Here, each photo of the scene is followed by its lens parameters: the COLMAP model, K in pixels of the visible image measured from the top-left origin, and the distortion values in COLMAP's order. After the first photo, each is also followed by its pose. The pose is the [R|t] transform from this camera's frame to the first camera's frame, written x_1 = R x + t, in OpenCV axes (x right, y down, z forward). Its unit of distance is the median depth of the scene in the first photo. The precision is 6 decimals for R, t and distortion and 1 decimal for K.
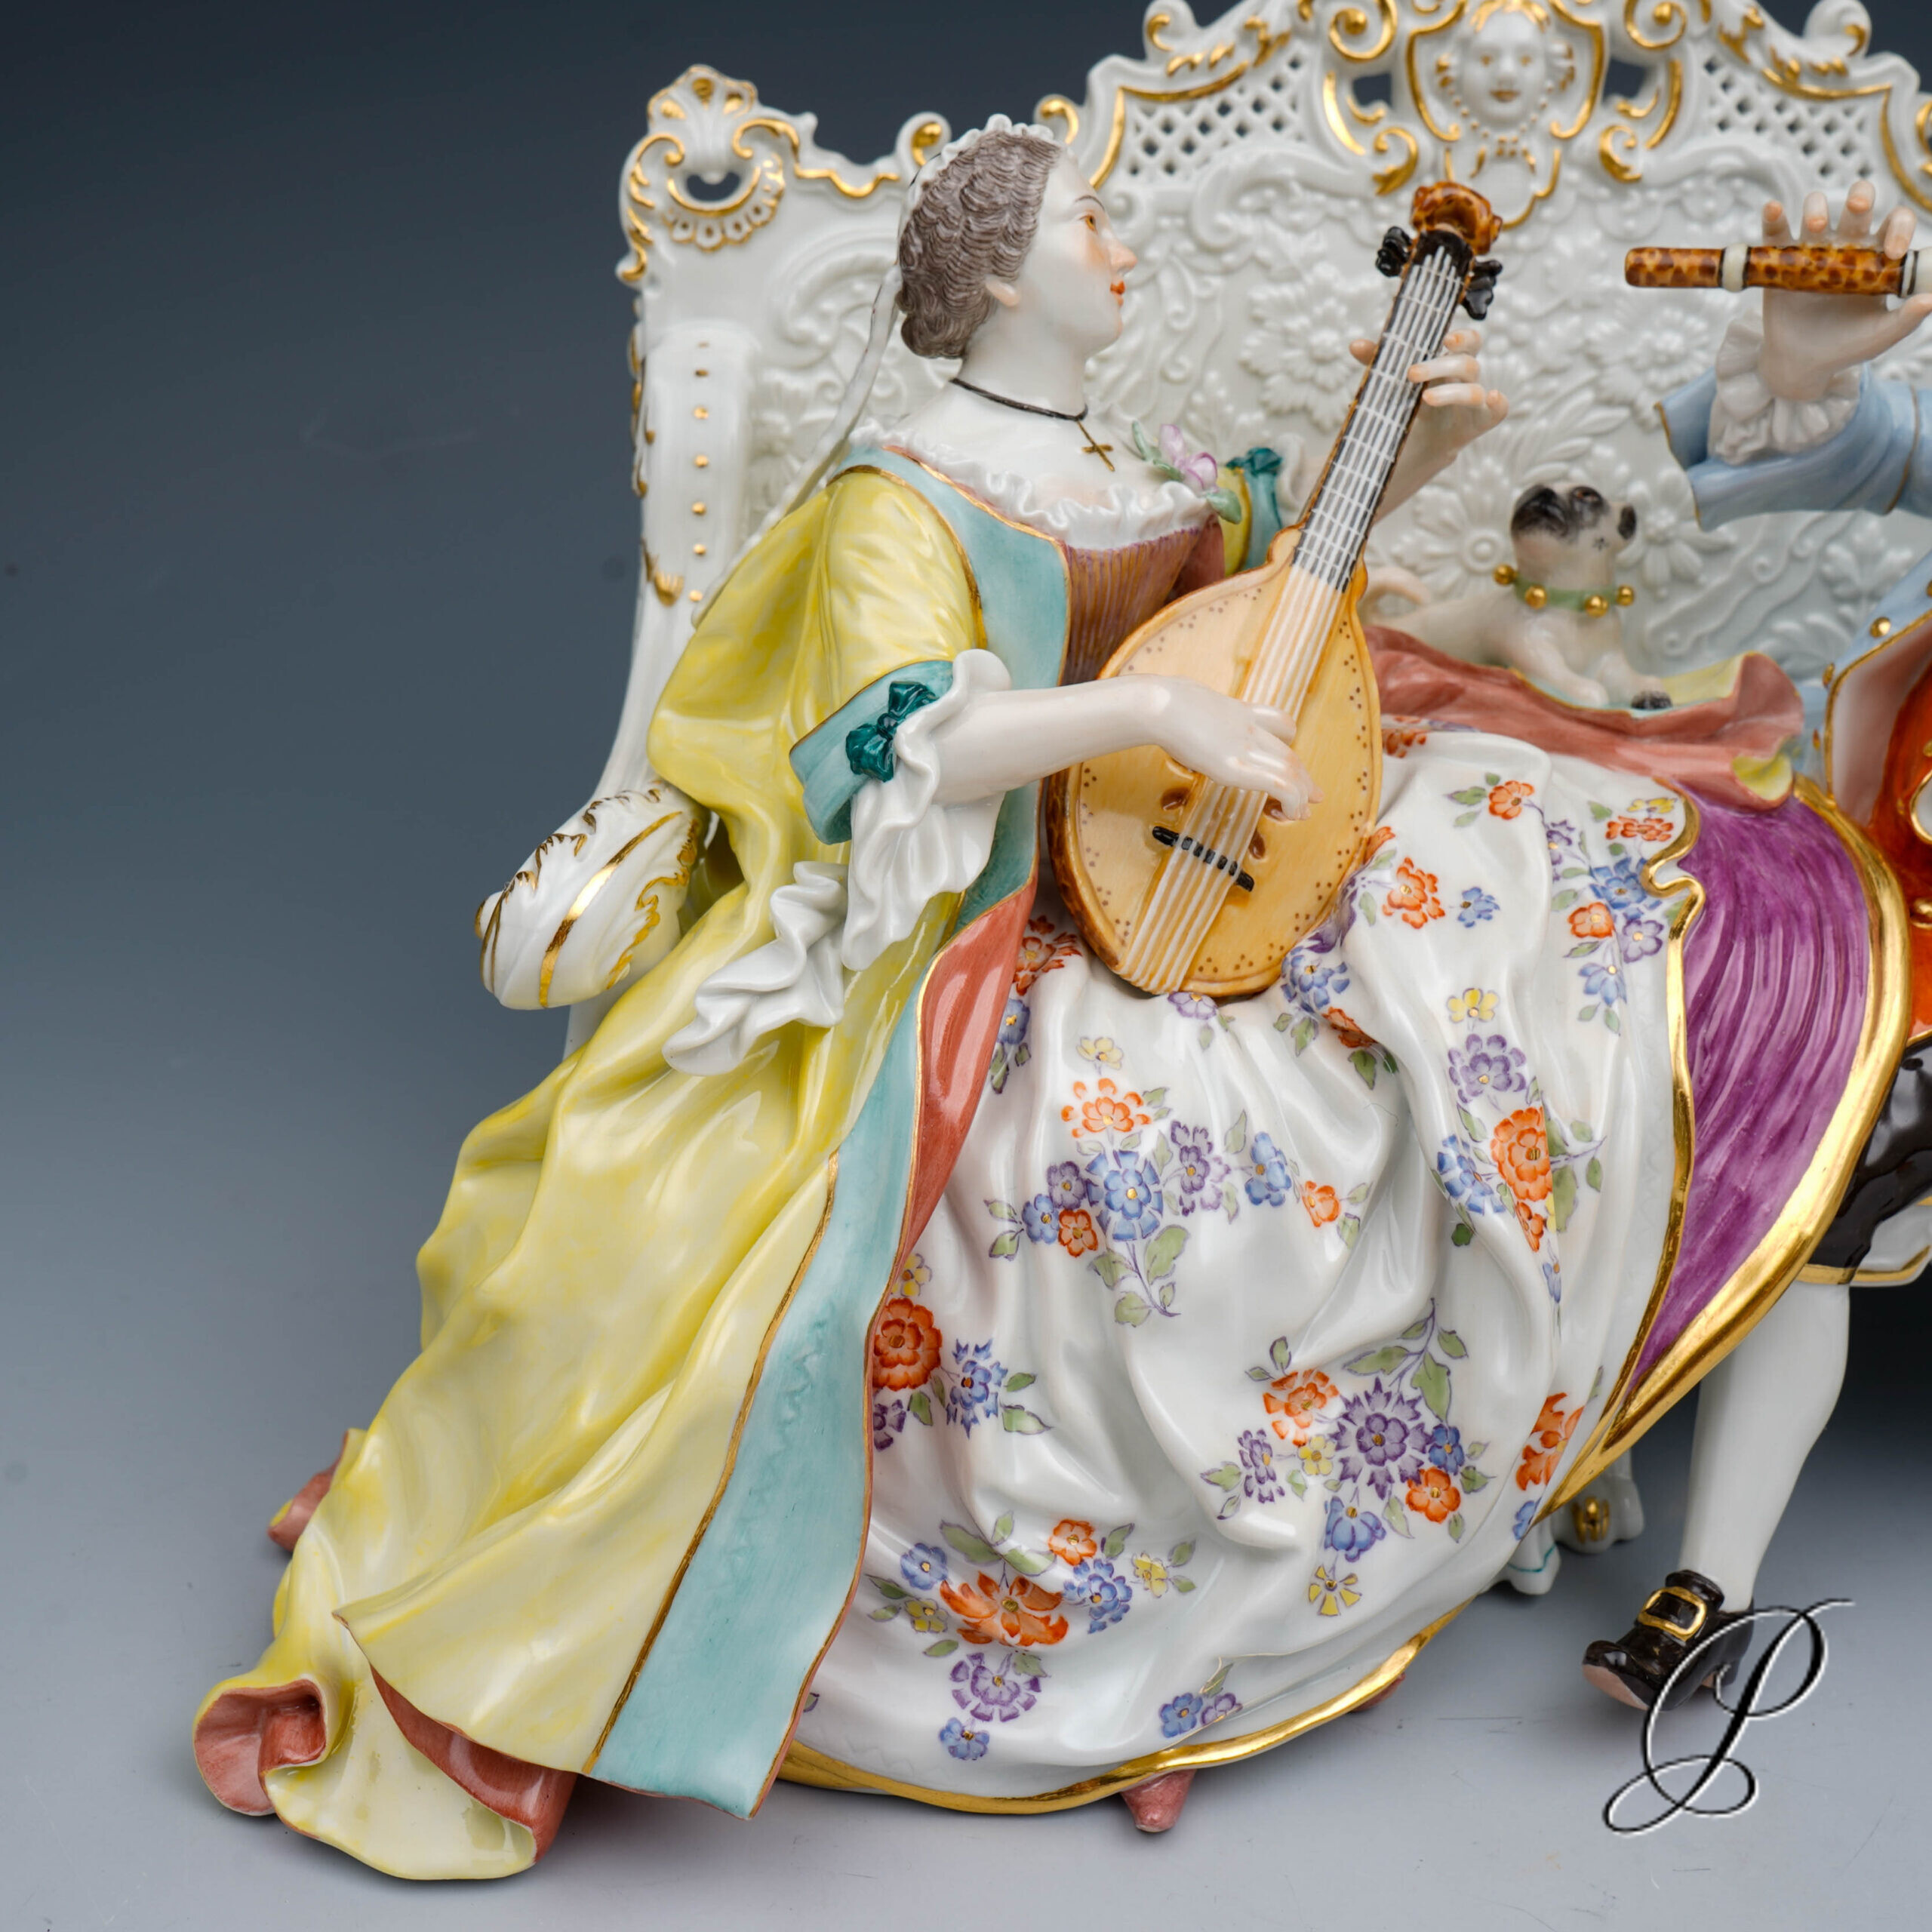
lens RADIAL K [[2865.9, 0, 979.5], [0, 2865.9, 916.2], [0, 0, 1]] dist [-0.023247, 0.089579]
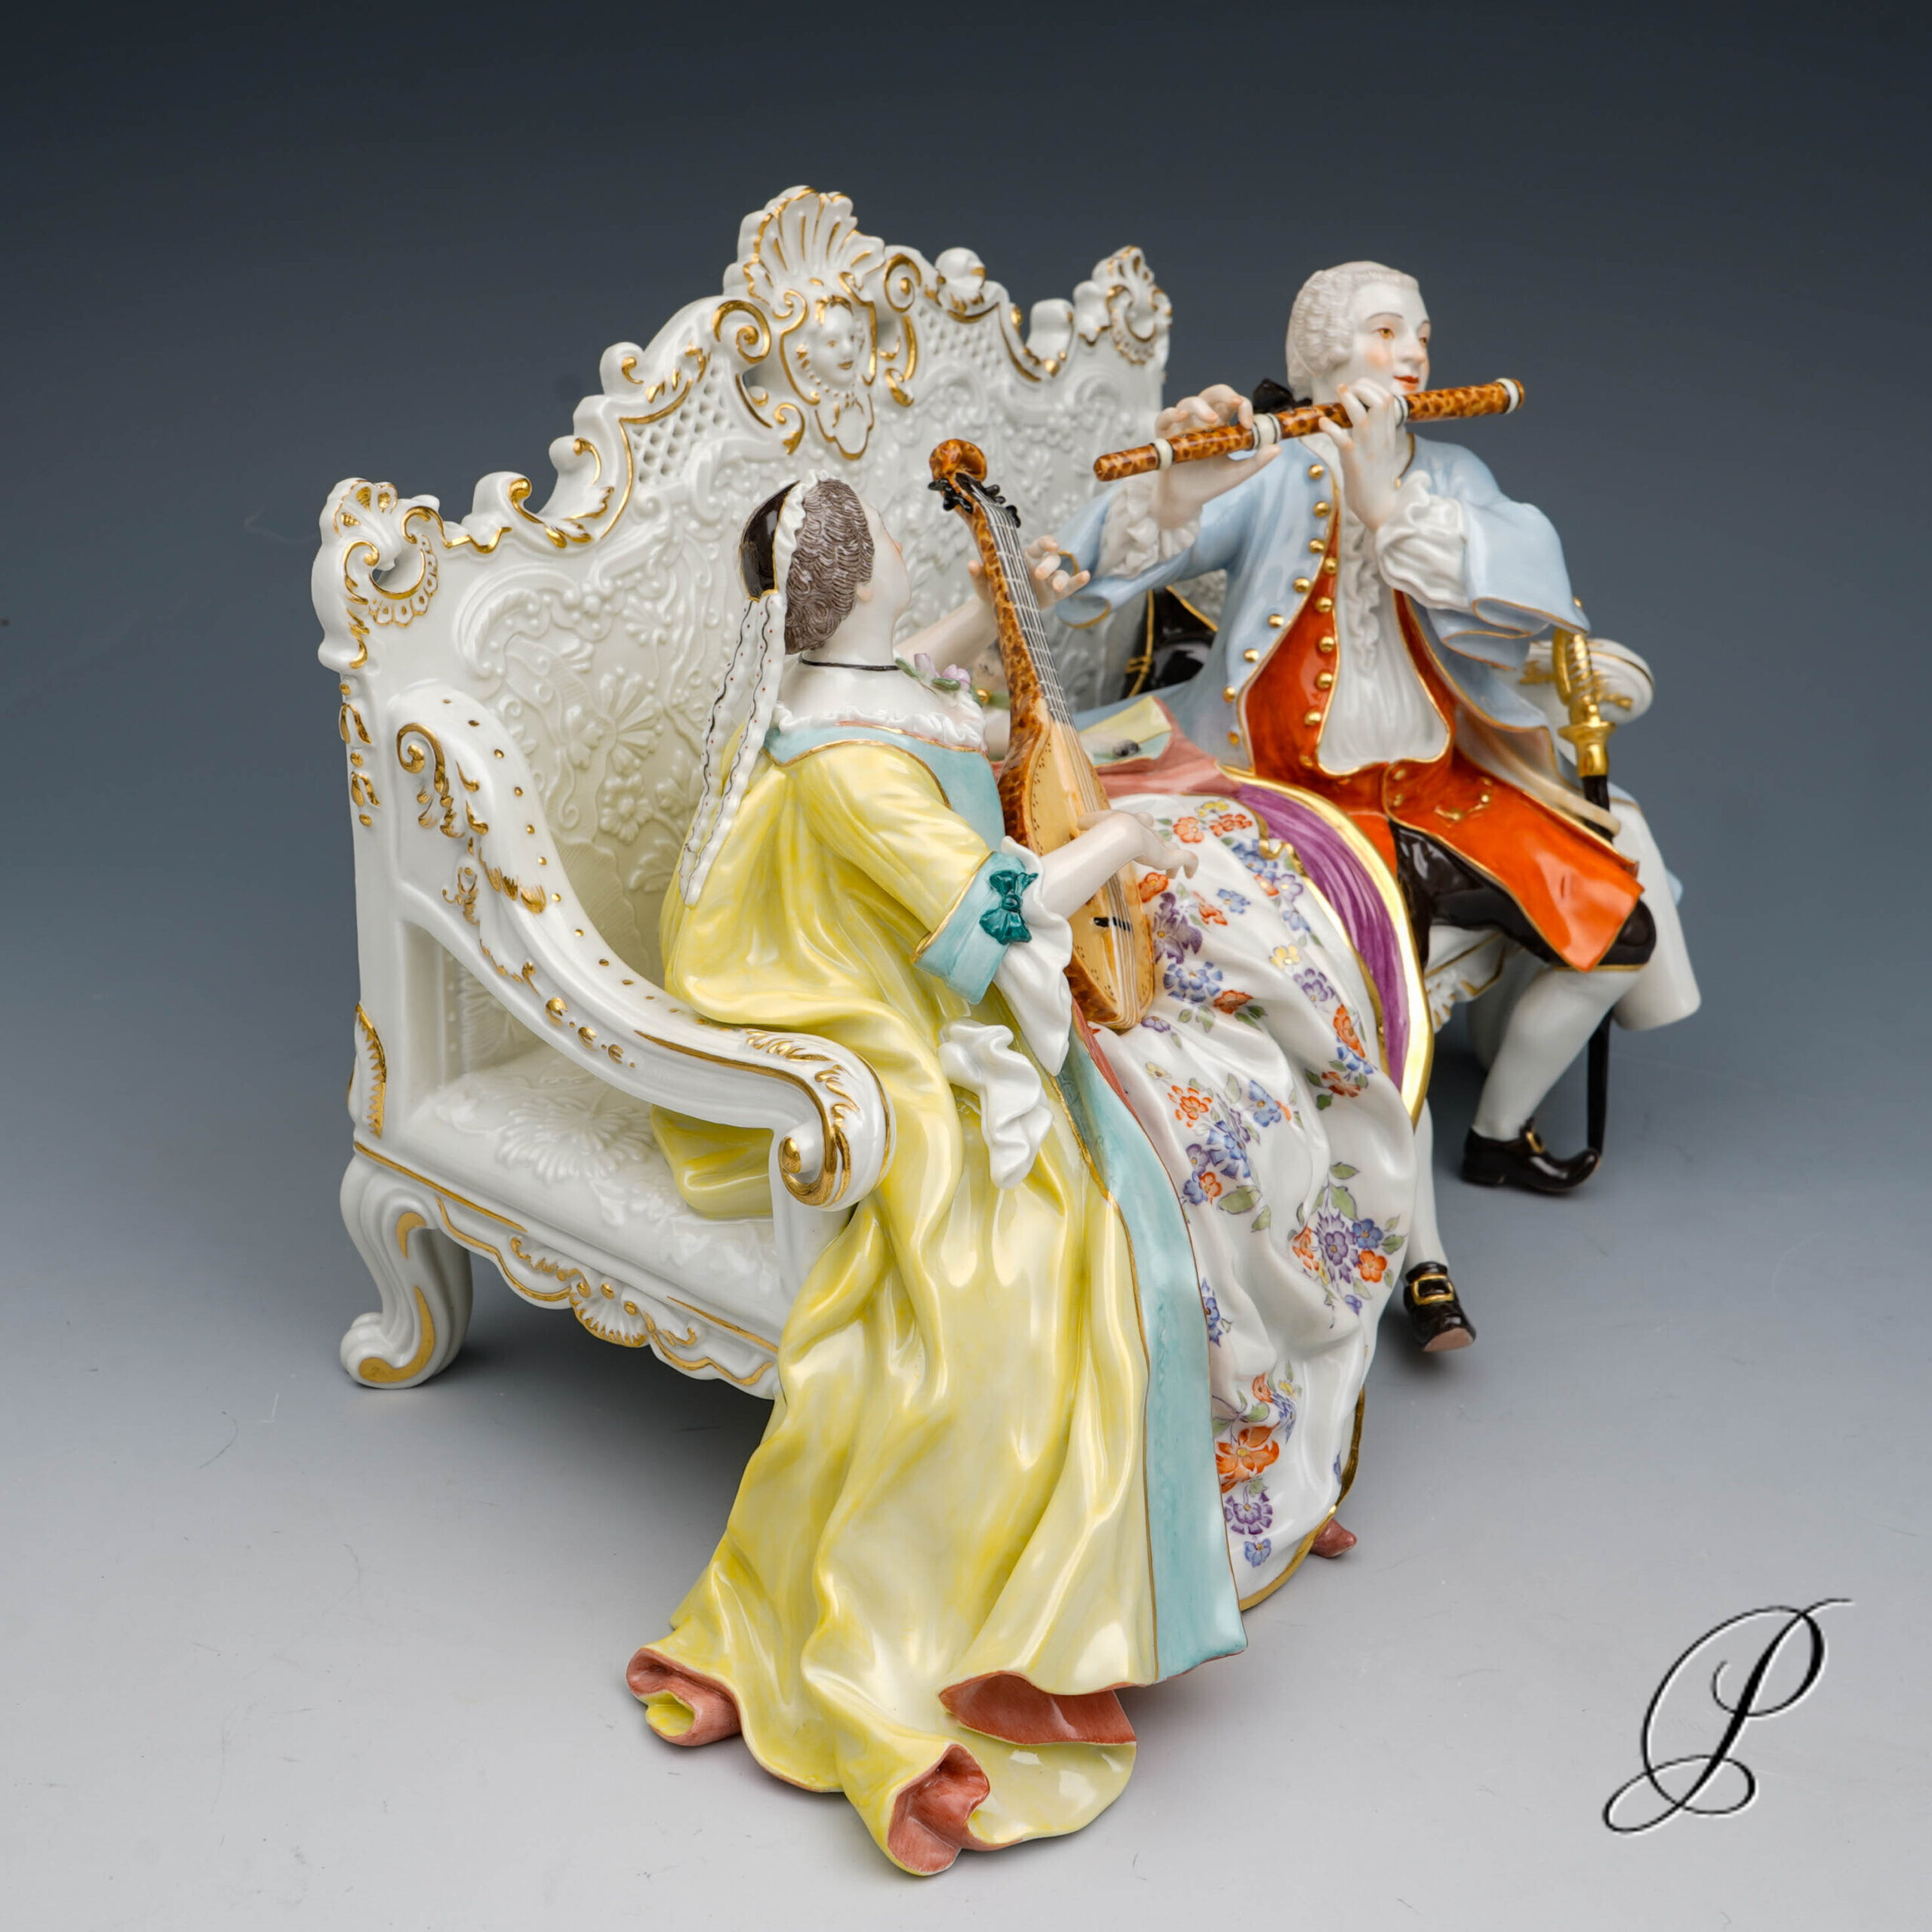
lens RADIAL K [[3231.1, 0, 1014.6], [0, 3231.1, 776.6], [0, 0, 1]] dist [-0.018225, 0.069597]
pose [[0.634166, -0.292070, 0.715911, -1.062672], [0.328798, 0.939890, 0.092192, -0.251049], [-0.699804, 0.176925, 0.692079, -0.098098]]
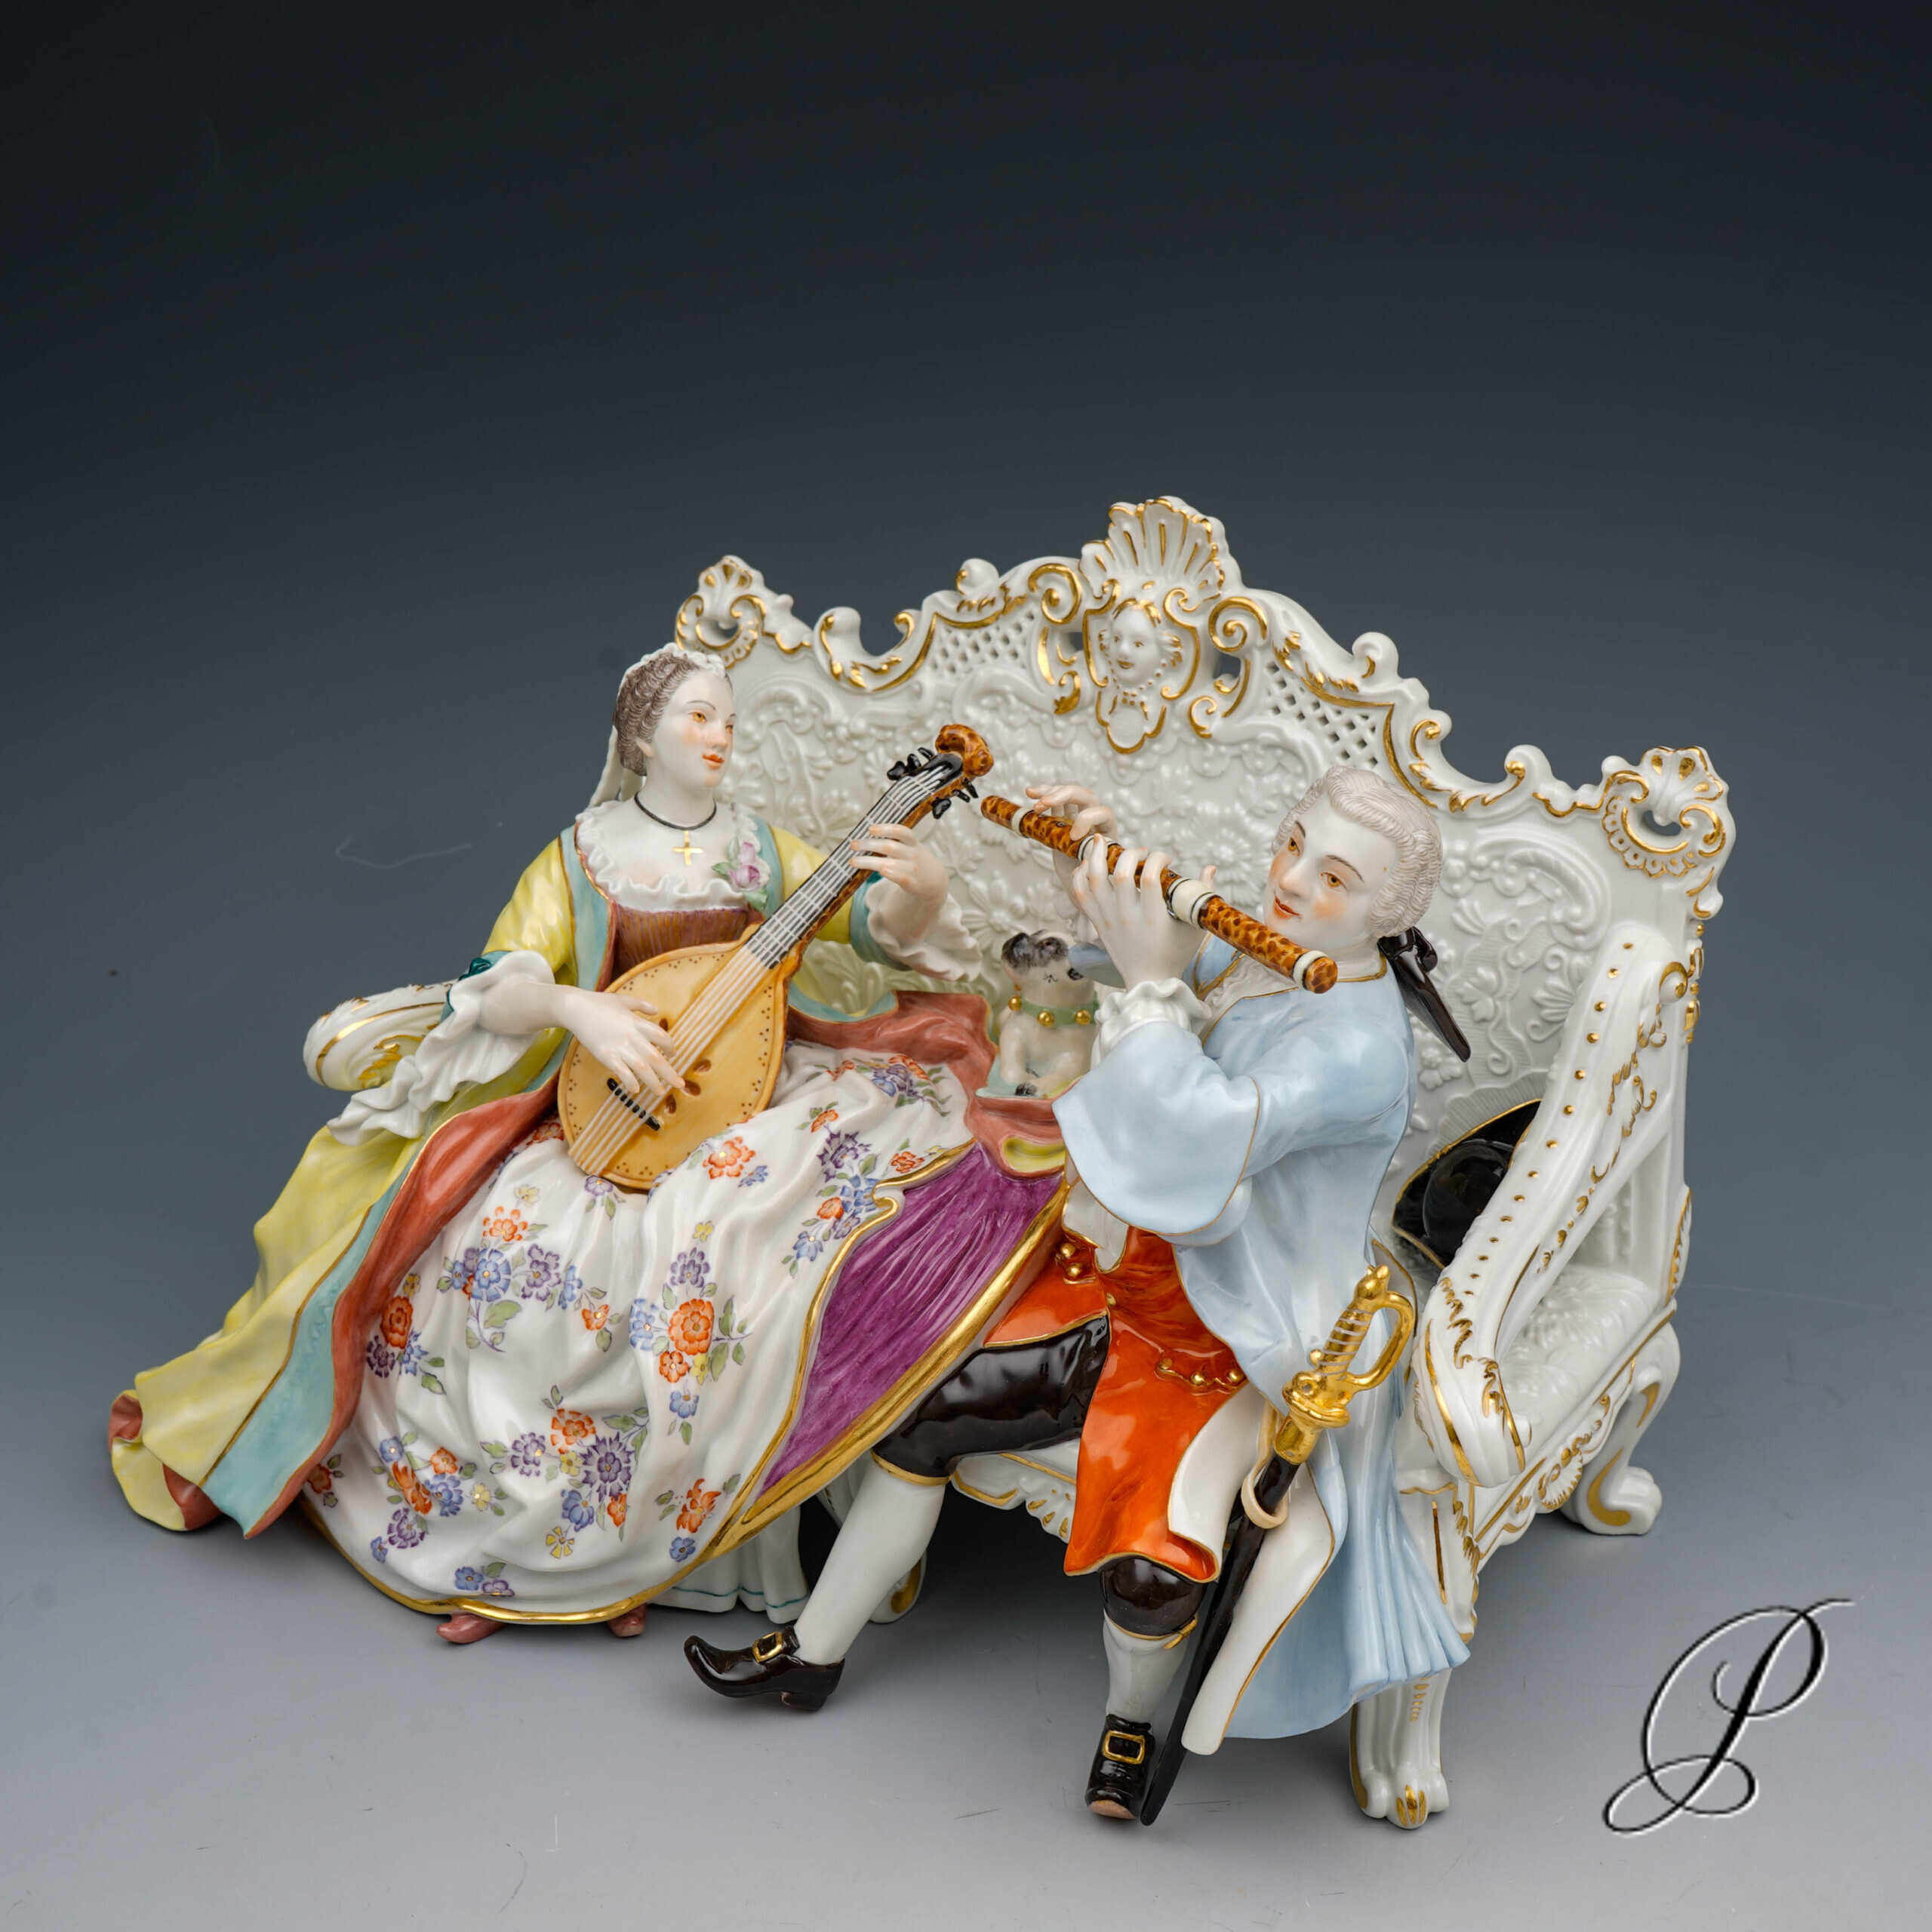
lens RADIAL K [[2894.1, 0, 988.9], [0, 2894.1, 991.2], [0, 0, 1]] dist [-0.011484, 0.029845]
pose [[0.802994, 0.237061, -0.546812, 1.117158], [-0.240951, 0.968294, 0.065950, -0.237665], [0.545109, 0.078797, 0.834654, -0.288380]]
